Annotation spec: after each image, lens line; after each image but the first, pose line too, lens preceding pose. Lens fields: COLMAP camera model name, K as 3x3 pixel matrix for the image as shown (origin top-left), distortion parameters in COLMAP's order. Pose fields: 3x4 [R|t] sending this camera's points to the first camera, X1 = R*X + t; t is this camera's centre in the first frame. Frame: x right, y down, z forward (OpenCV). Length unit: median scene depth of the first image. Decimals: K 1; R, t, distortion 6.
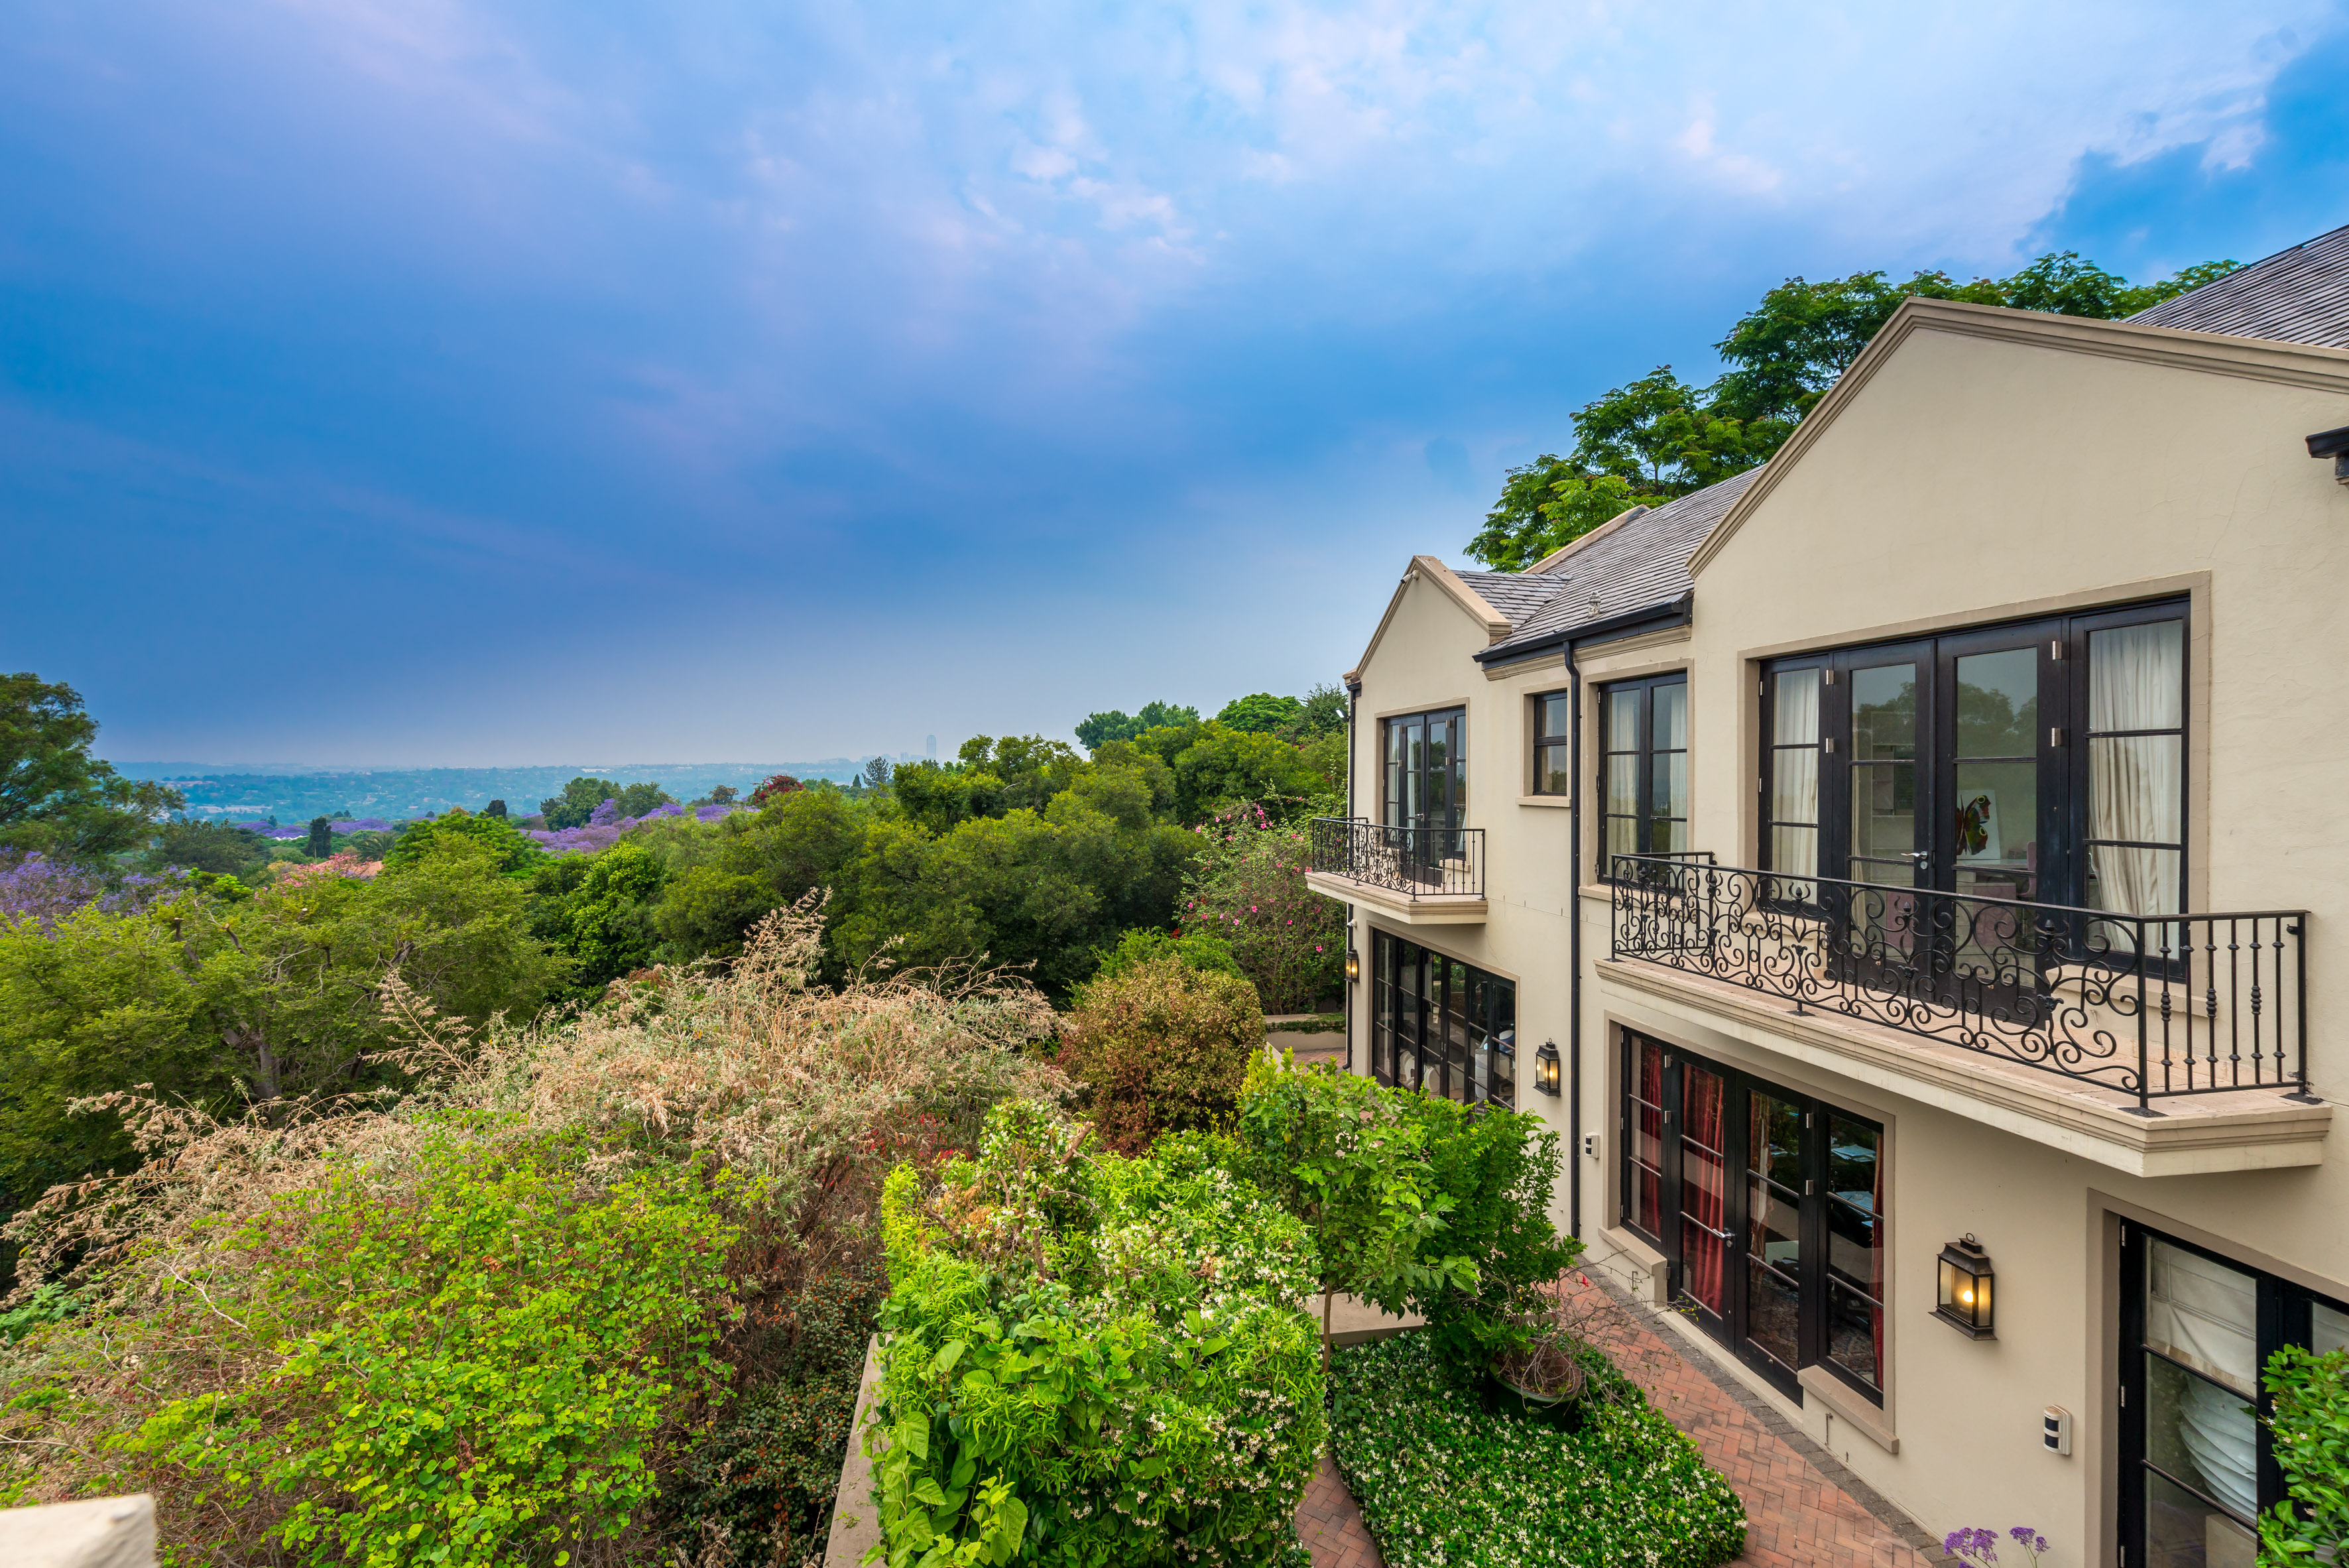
lens RADIAL K [[1005.0, 0, 1176.9], [0, 1005.0, 780.9], [0, 0, 1]] dist [0.000705, -0.001251]
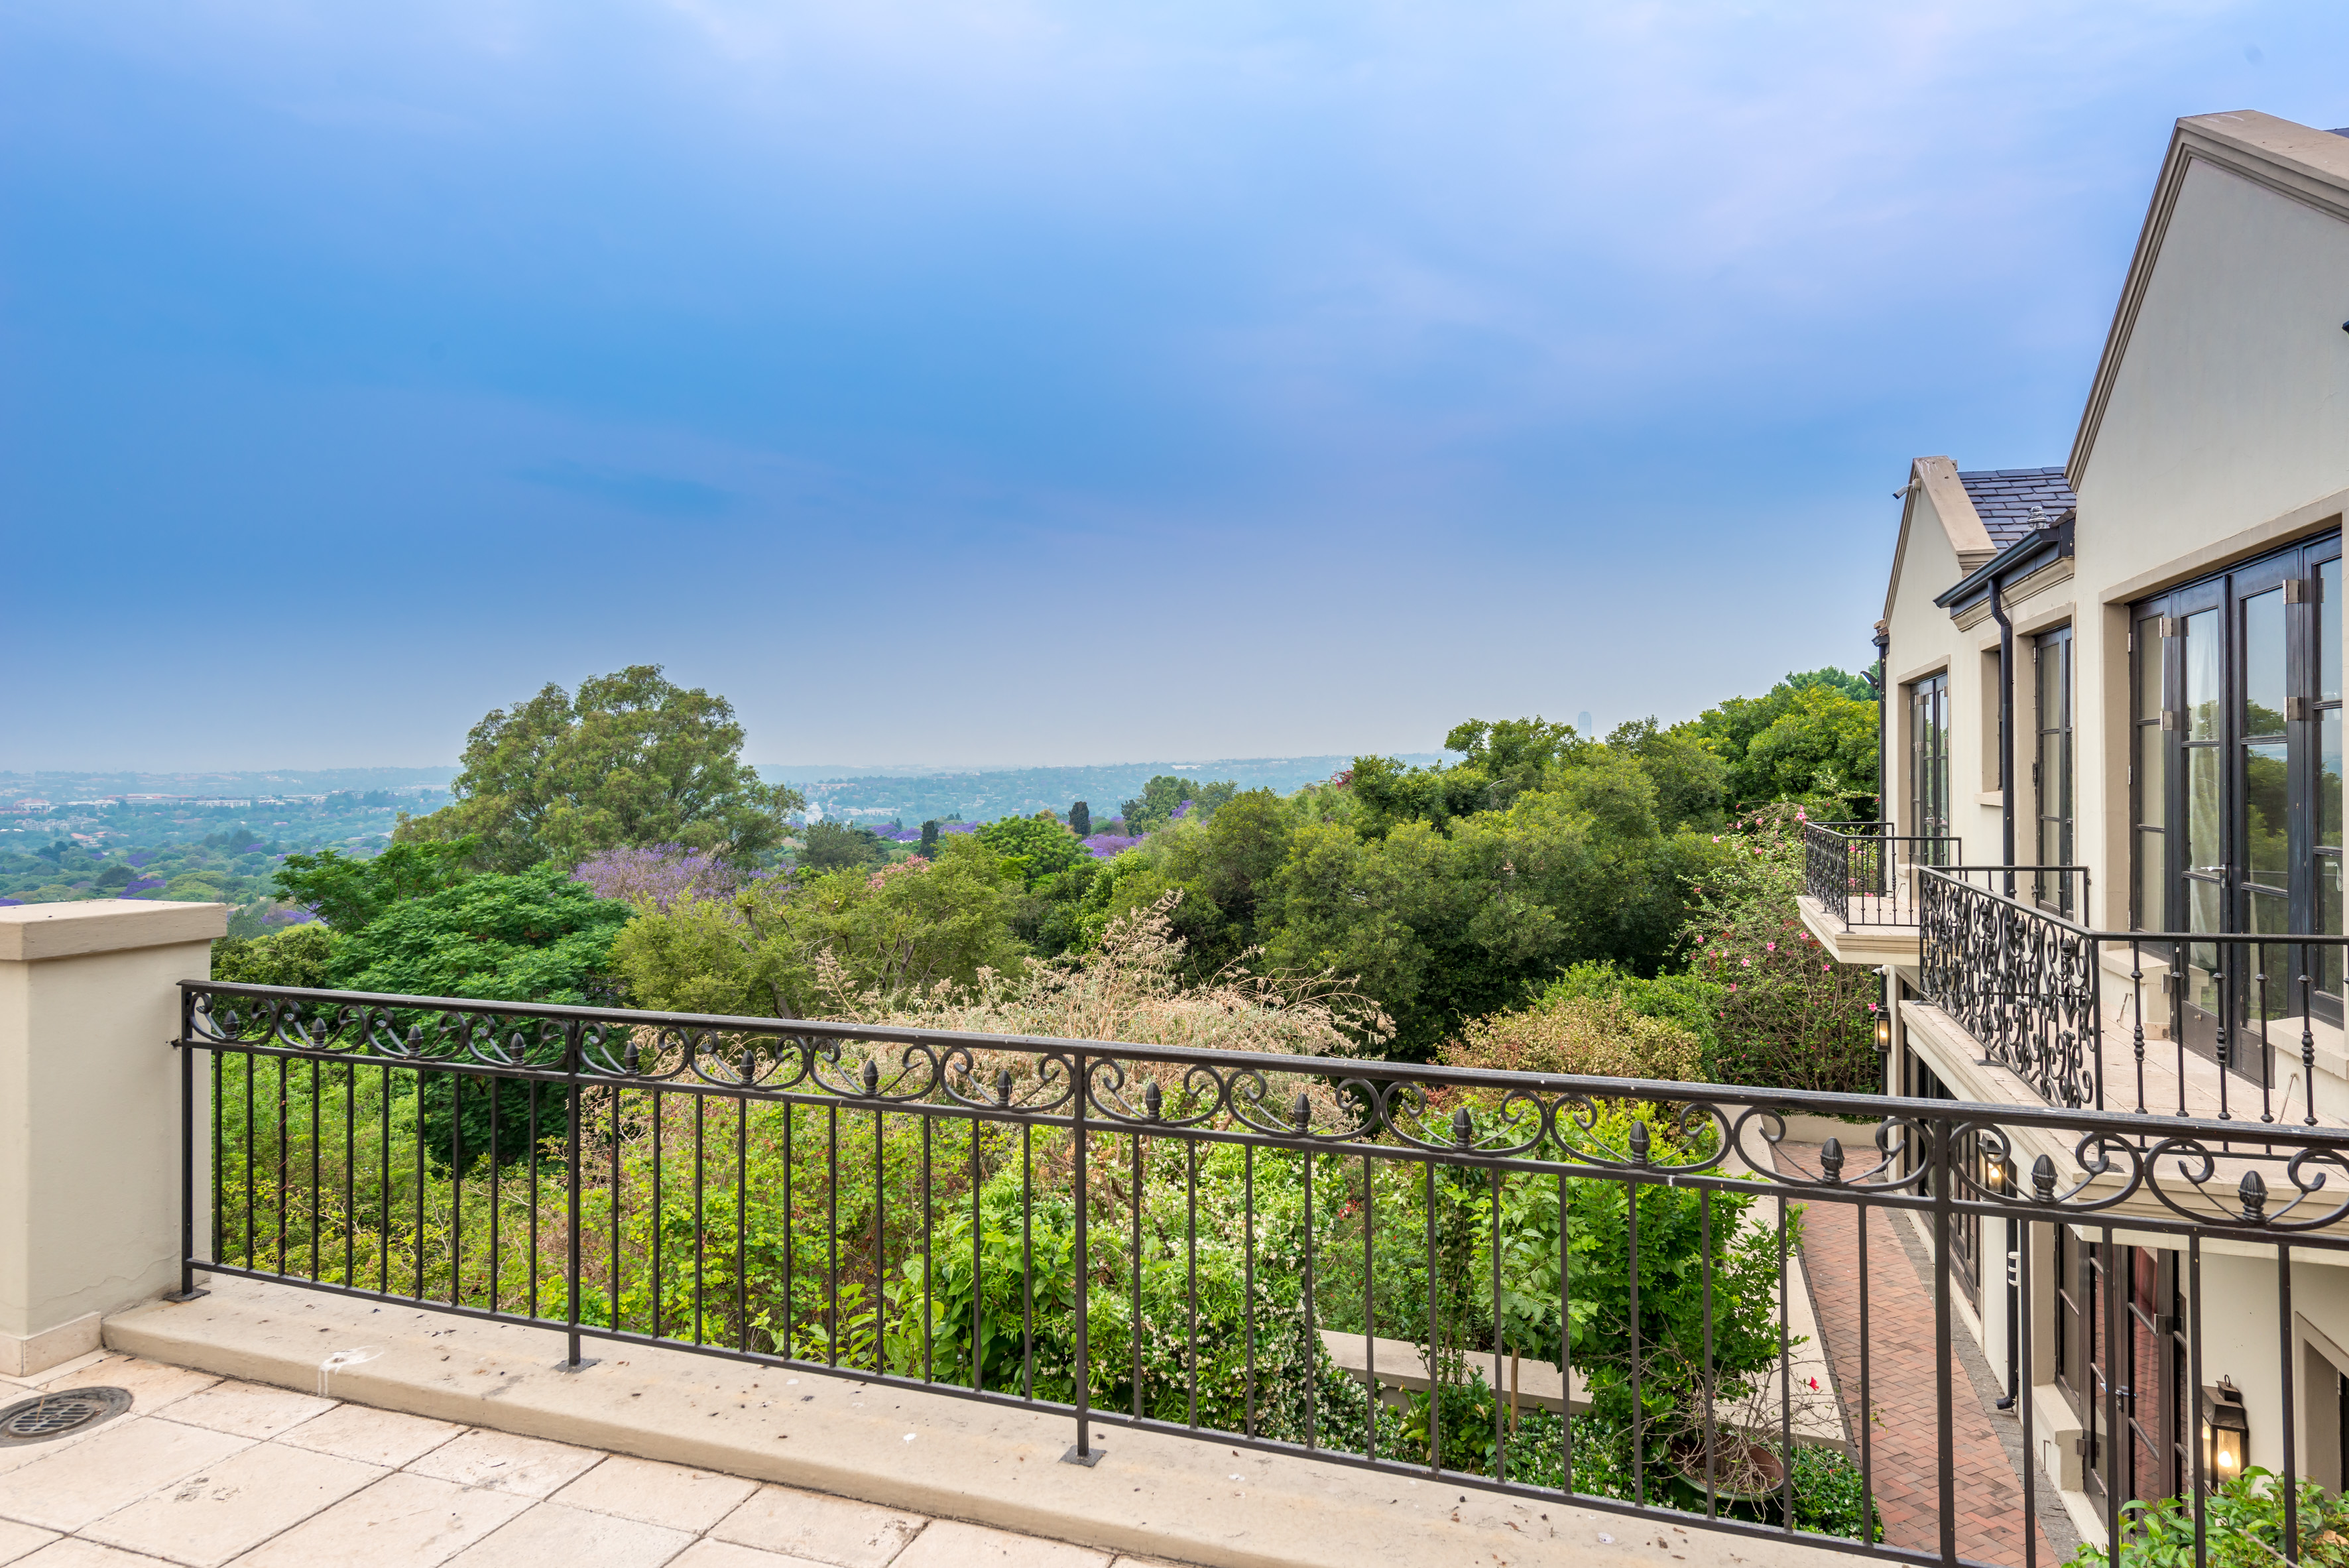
lens RADIAL K [[1353.2, 0, 1178.9], [0, 1353.2, 776.2], [0, 0, 1]] dist [0.002733, -0.000903]
pose [[0.862791, -0.011244, -0.505436, 0.137153], [0.011644, 0.999929, -0.002368, -0.000282], [0.505427, -0.003842, 0.862861, -0.054324]]
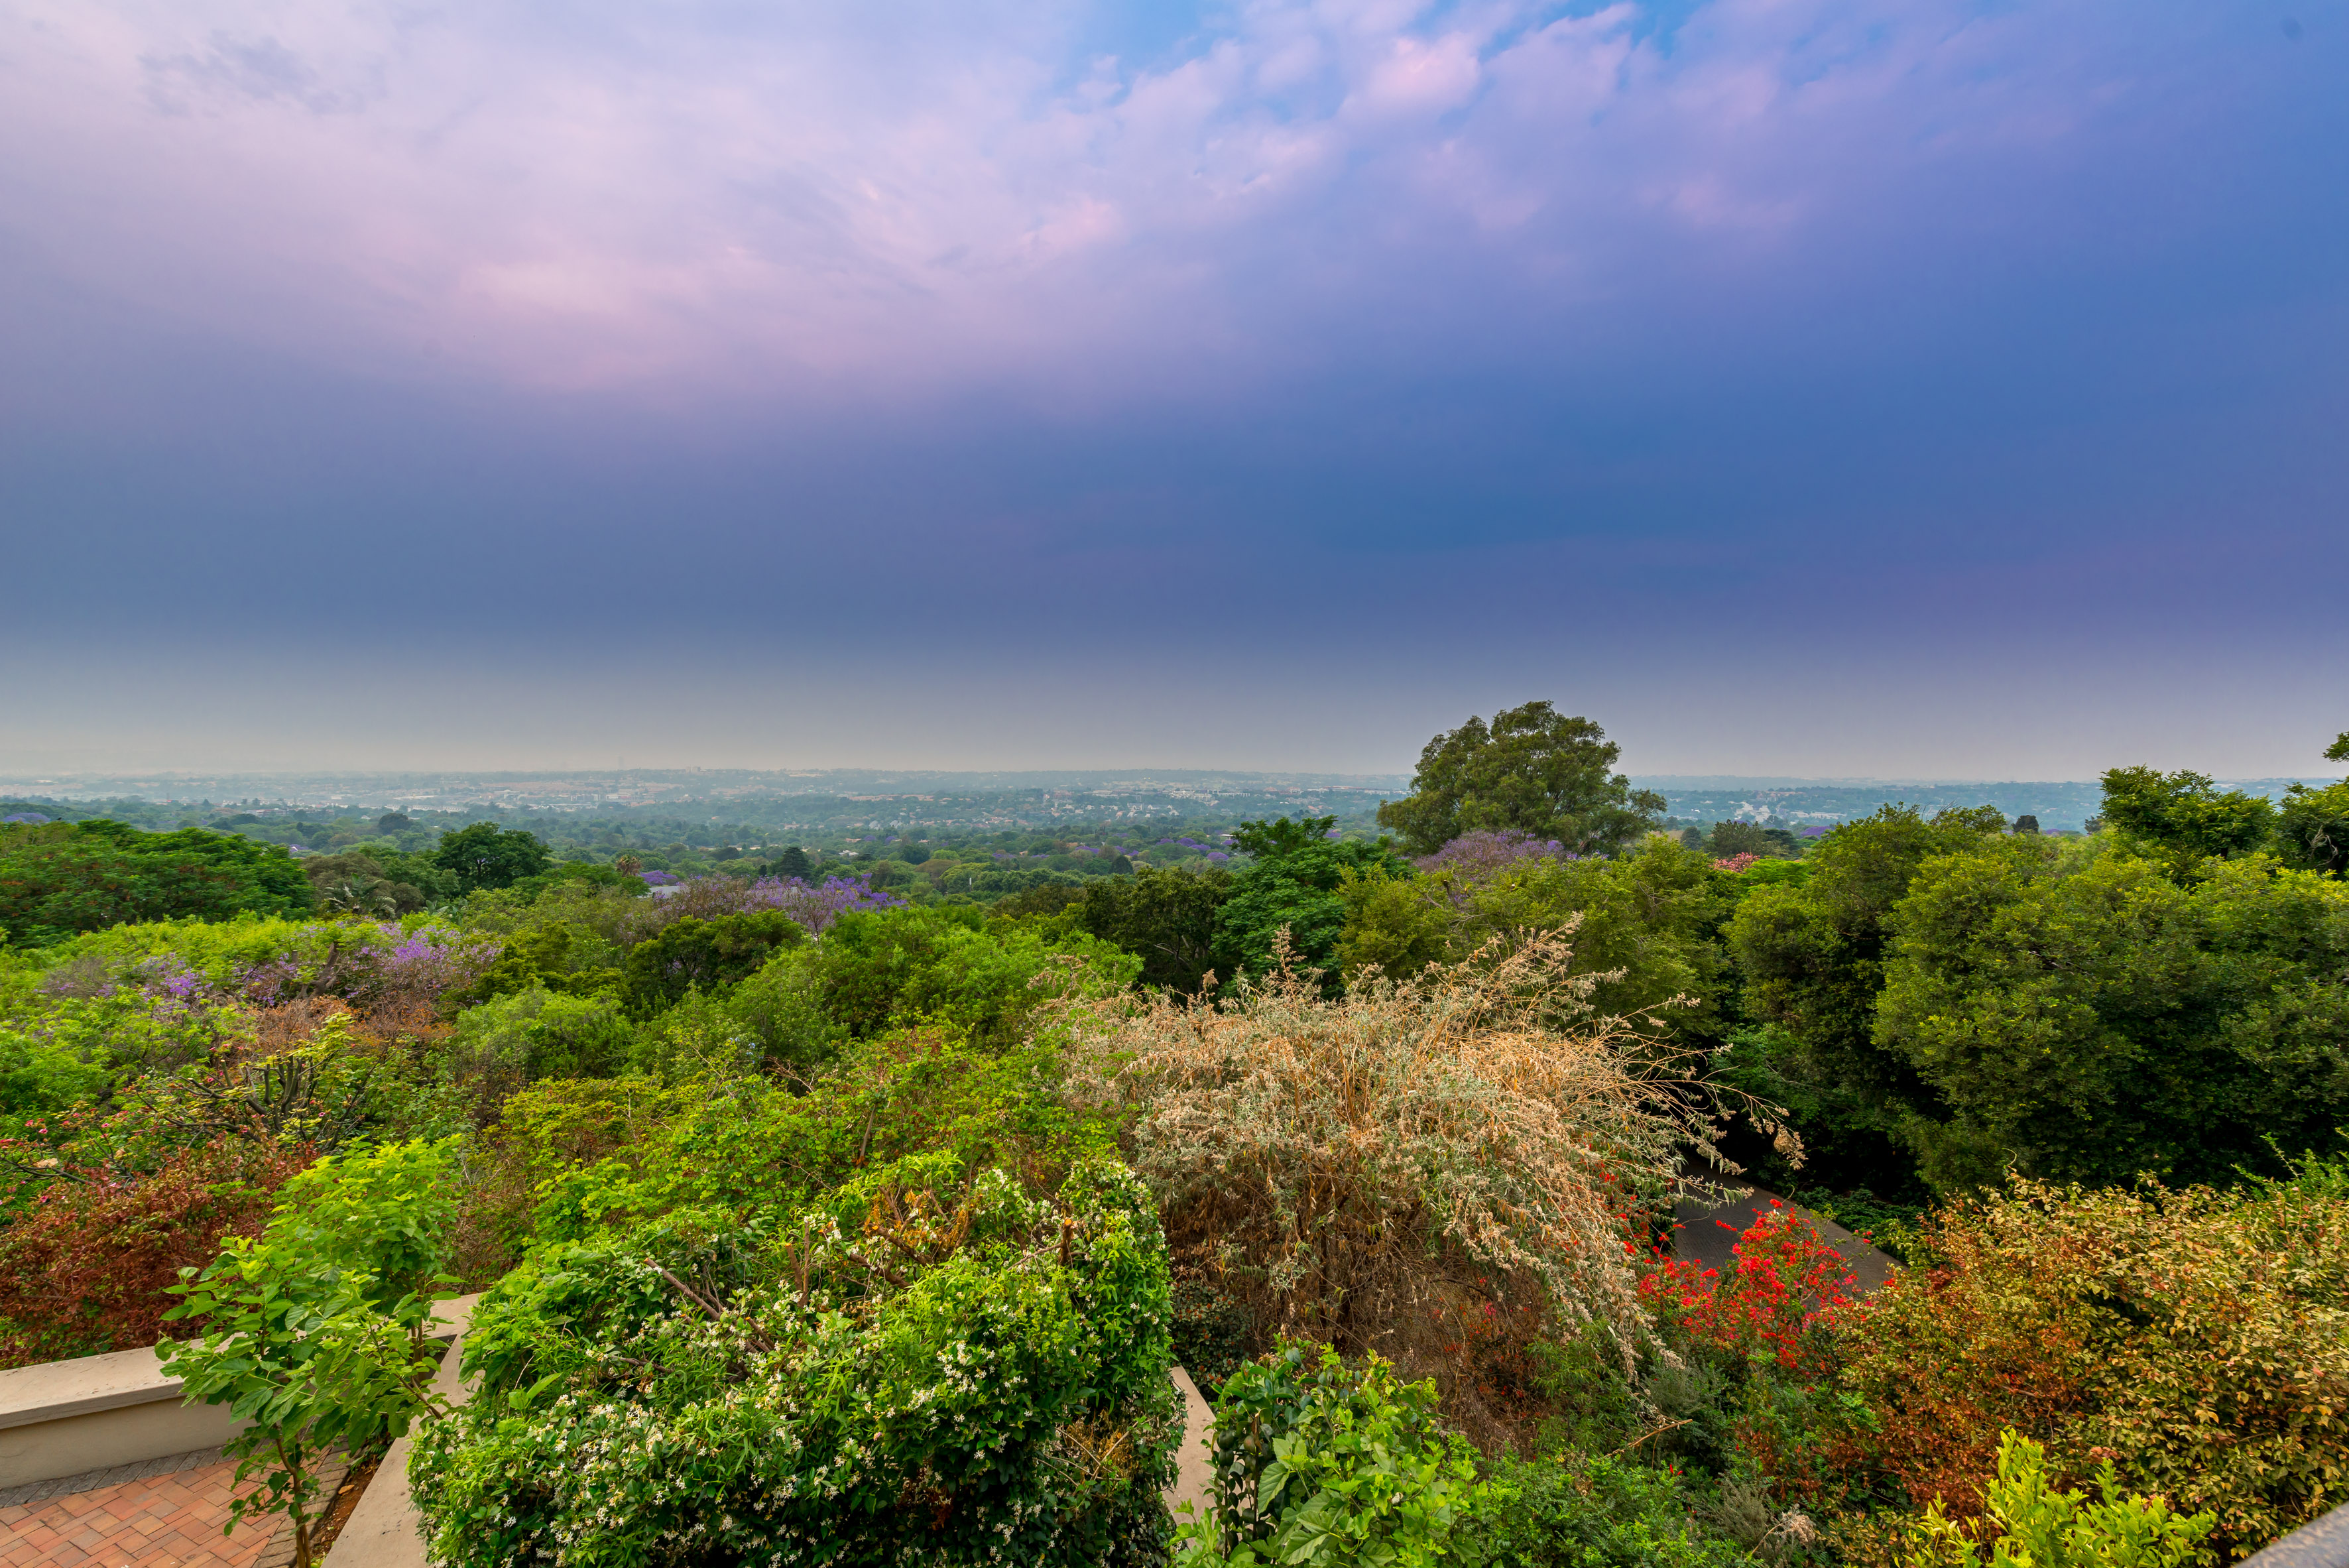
lens RADIAL K [[917.5, 0, 1174.2], [0, 917.5, 794.7], [0, 0, 1]] dist [0.007610, -0.001580]
pose [[0.204077, 0.017152, -0.978805, 0.147871], [-0.016200, 0.999769, 0.014141, 0.000045], [0.978821, 0.012970, 0.204307, 0.222721]]
